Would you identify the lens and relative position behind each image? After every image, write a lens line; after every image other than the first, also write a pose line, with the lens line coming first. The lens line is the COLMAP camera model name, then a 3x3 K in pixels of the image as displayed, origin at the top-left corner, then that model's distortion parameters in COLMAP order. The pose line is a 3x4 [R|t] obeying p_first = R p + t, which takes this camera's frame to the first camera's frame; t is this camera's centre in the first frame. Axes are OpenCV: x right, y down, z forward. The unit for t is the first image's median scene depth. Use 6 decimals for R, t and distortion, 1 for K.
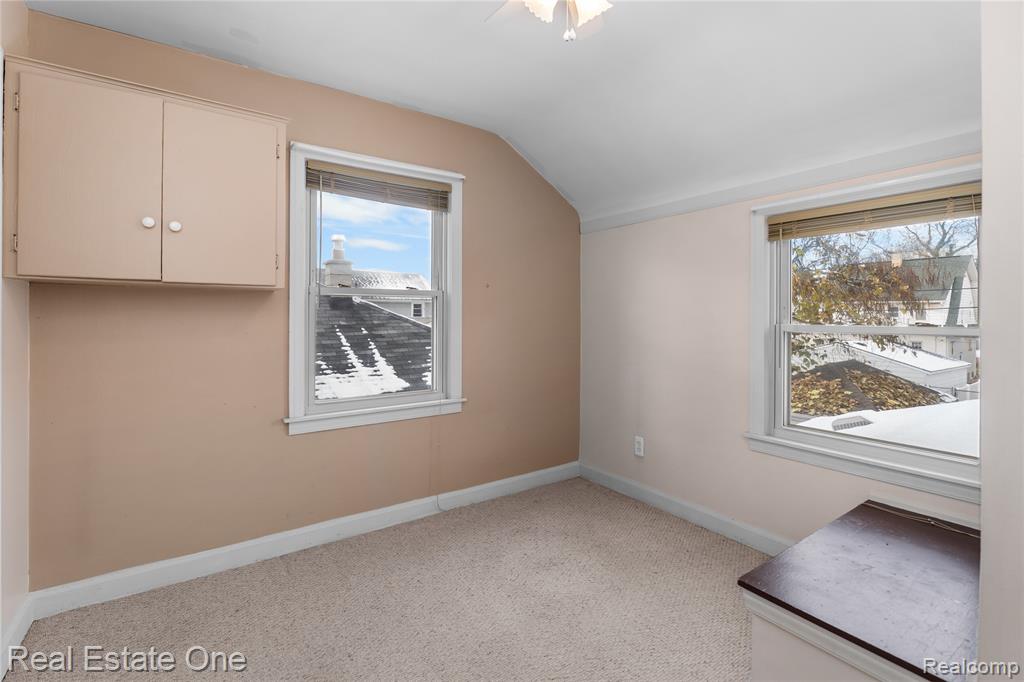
lens RADIAL K [[457.5, 0, 511.1], [0, 457.5, 315.1], [0, 0, 1]] dist [-0.001789, -0.000627]
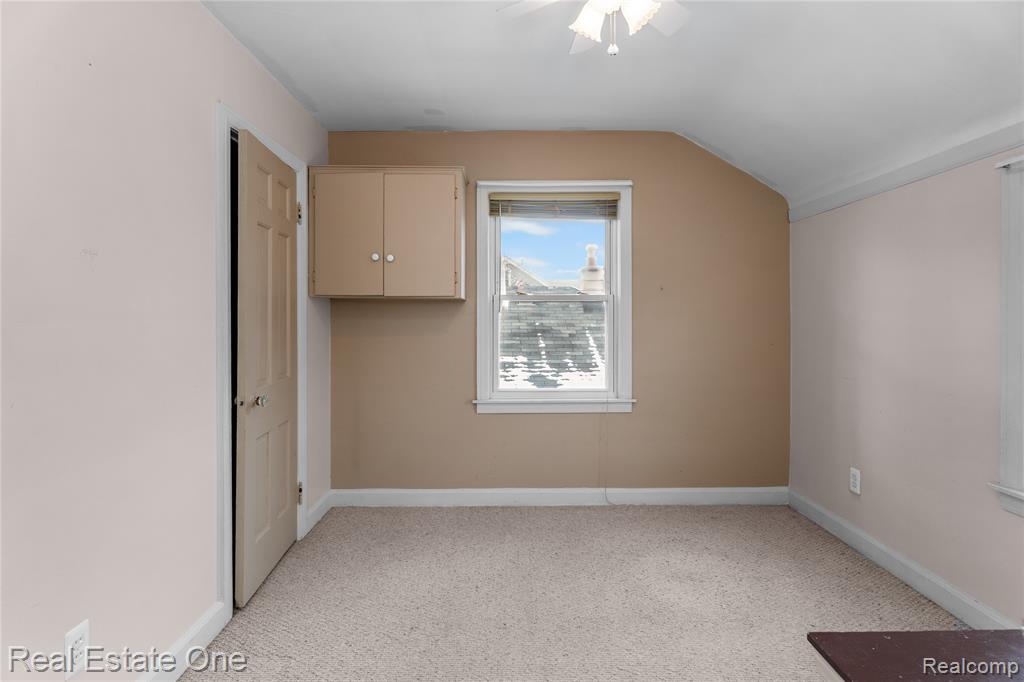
lens RADIAL K [[455.5, 0, 512.6], [0, 455.5, 319.4], [0, 0, 1]] dist [-0.000591, -0.000020]
pose [[0.832152, -0.002060, -0.554543, 0.239055], [0.004142, 0.999988, 0.002501, -0.000600], [0.554531, -0.004379, 0.832151, 0.003786]]
